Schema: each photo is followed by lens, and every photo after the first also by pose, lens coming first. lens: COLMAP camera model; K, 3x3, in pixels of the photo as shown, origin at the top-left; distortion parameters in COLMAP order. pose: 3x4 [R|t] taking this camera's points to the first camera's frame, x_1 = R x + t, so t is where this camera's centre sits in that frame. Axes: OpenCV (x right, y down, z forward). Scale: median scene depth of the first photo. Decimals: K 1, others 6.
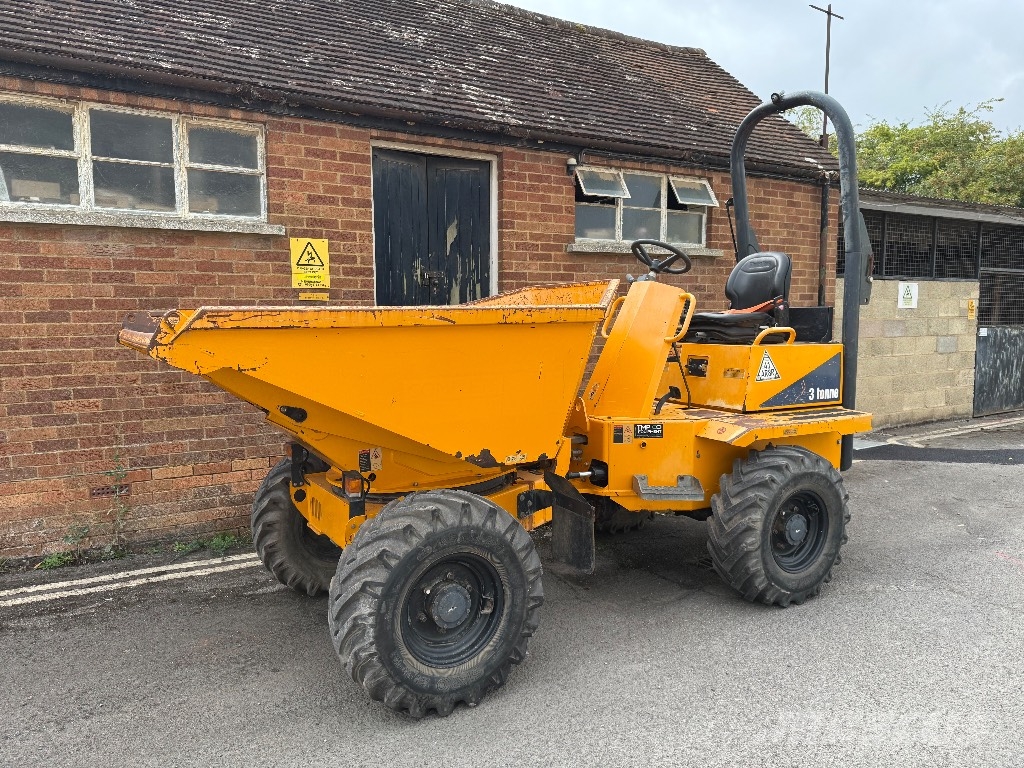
lens RADIAL K [[722.6, 0, 509.4], [0, 722.6, 389.0], [0, 0, 1]] dist [0.046298, -0.059147]
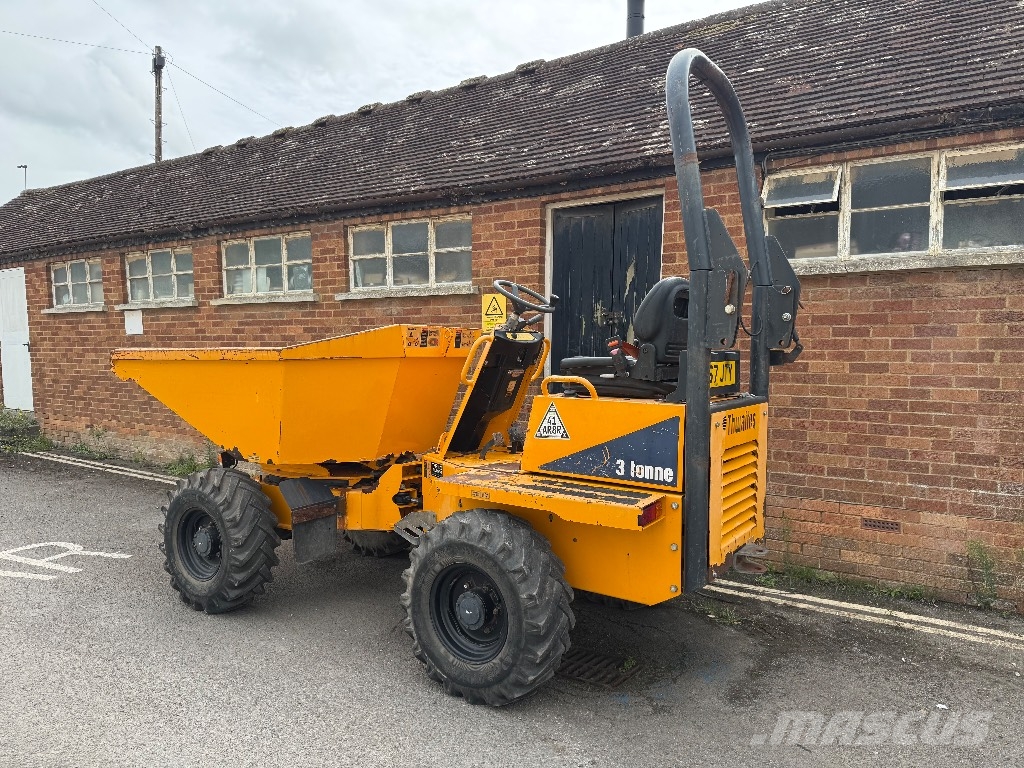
lens RADIAL K [[722.6, 0, 512.0], [0, 722.6, 386.5], [0, 0, 1]] dist [0.046298, -0.059147]
pose [[0.435329, 0.052772, -0.898723, 0.895053], [-0.097612, 0.995162, 0.011153, -0.063605], [0.894964, 0.082871, 0.438374, 0.497136]]
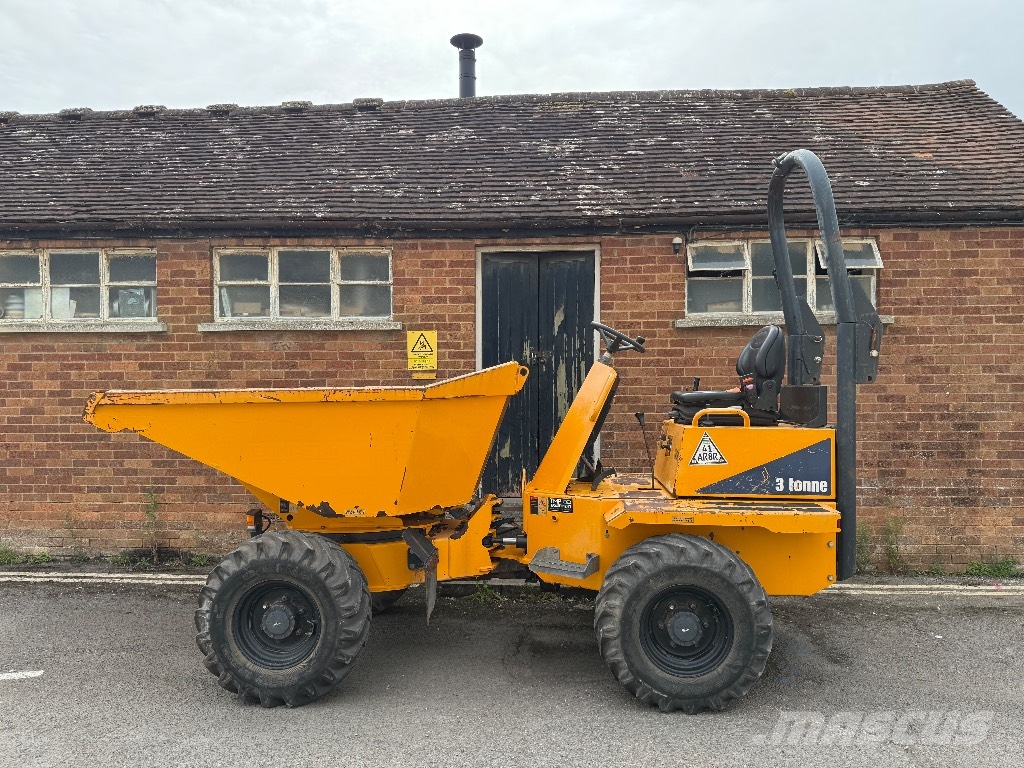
lens RADIAL K [[722.6, 0, 513.9], [0, 722.6, 385.4], [0, 0, 1]] dist [0.046298, -0.059147]
pose [[0.834177, 0.000088, -0.551497, 0.552994], [-0.055242, 0.994984, -0.083398, -0.018454], [0.548724, 0.100035, 0.829997, 0.065803]]
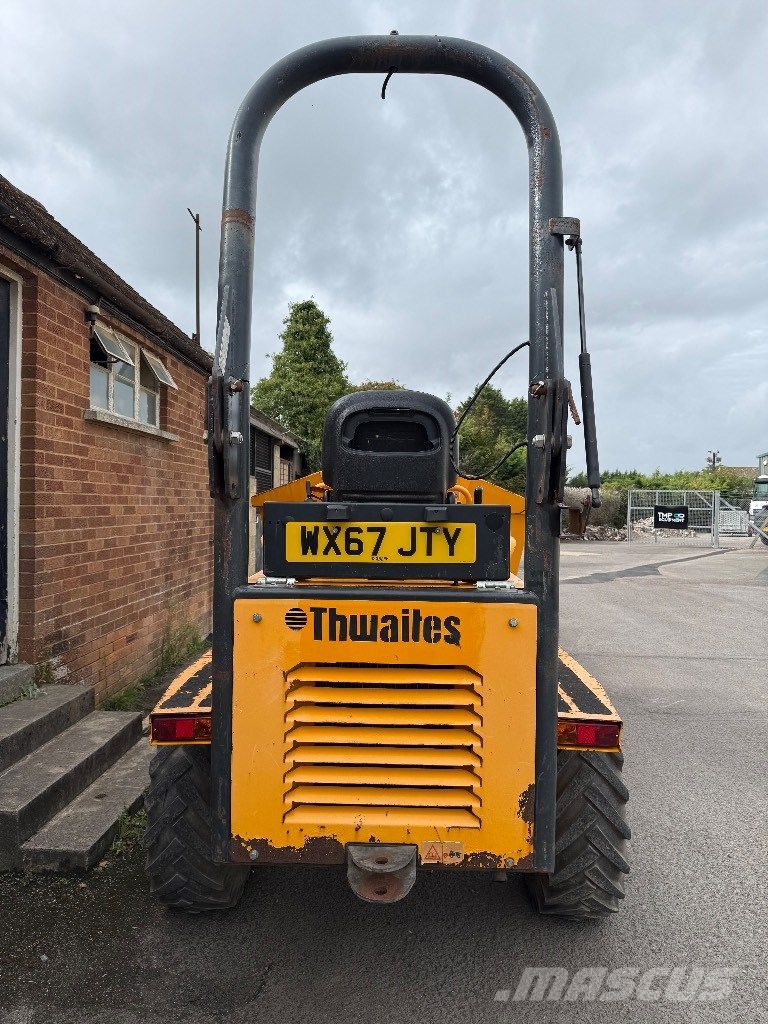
lens RADIAL K [[689.2, 0, 389.6], [0, 689.2, 522.9], [0, 0, 1]] dist [-0.004671, -0.003149]
pose [[0.516033, -0.007339, 0.856537, -0.483661], [0.061228, 0.997721, -0.028339, -0.045034], [-0.854378, 0.067068, 0.515307, 0.420353]]
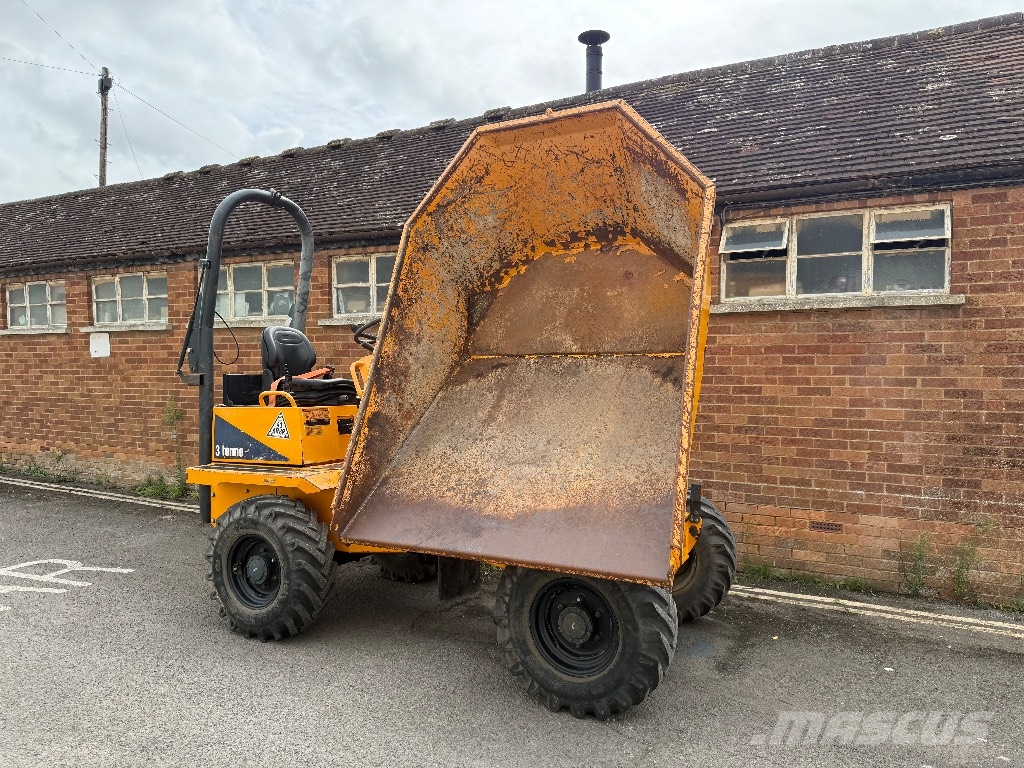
lens RADIAL K [[722.6, 0, 512.8], [0, 722.6, 383.4], [0, 0, 1]] dist [0.046298, -0.059147]
pose [[0.523407, 0.021336, -0.851816, 0.945232], [-0.098647, 0.994482, -0.035706, -0.049465], [0.846353, 0.102718, 0.522623, 0.360223]]
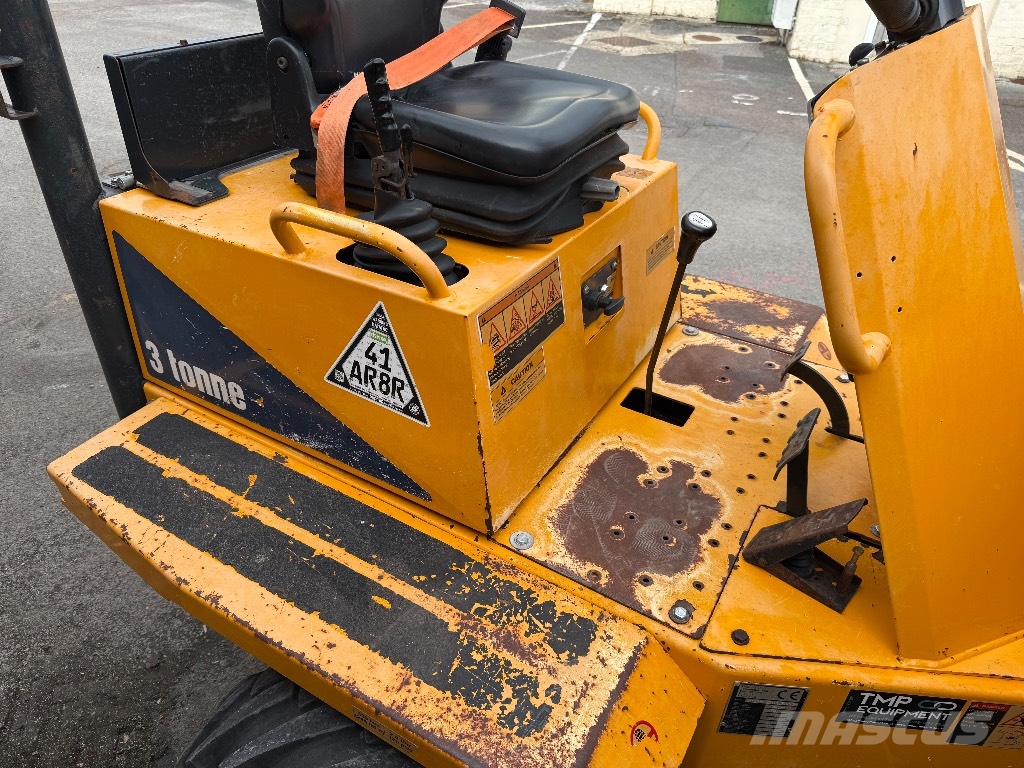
lens RADIAL K [[722.6, 0, 508.1], [0, 722.6, 379.1], [0, 0, 1]] dist [0.046298, -0.059147]
pose [[0.480758, 0.528350, -0.699799, 0.153075], [-0.134710, 0.833109, 0.536454, -0.117785], [0.866444, -0.163635, 0.471698, 0.532926]]
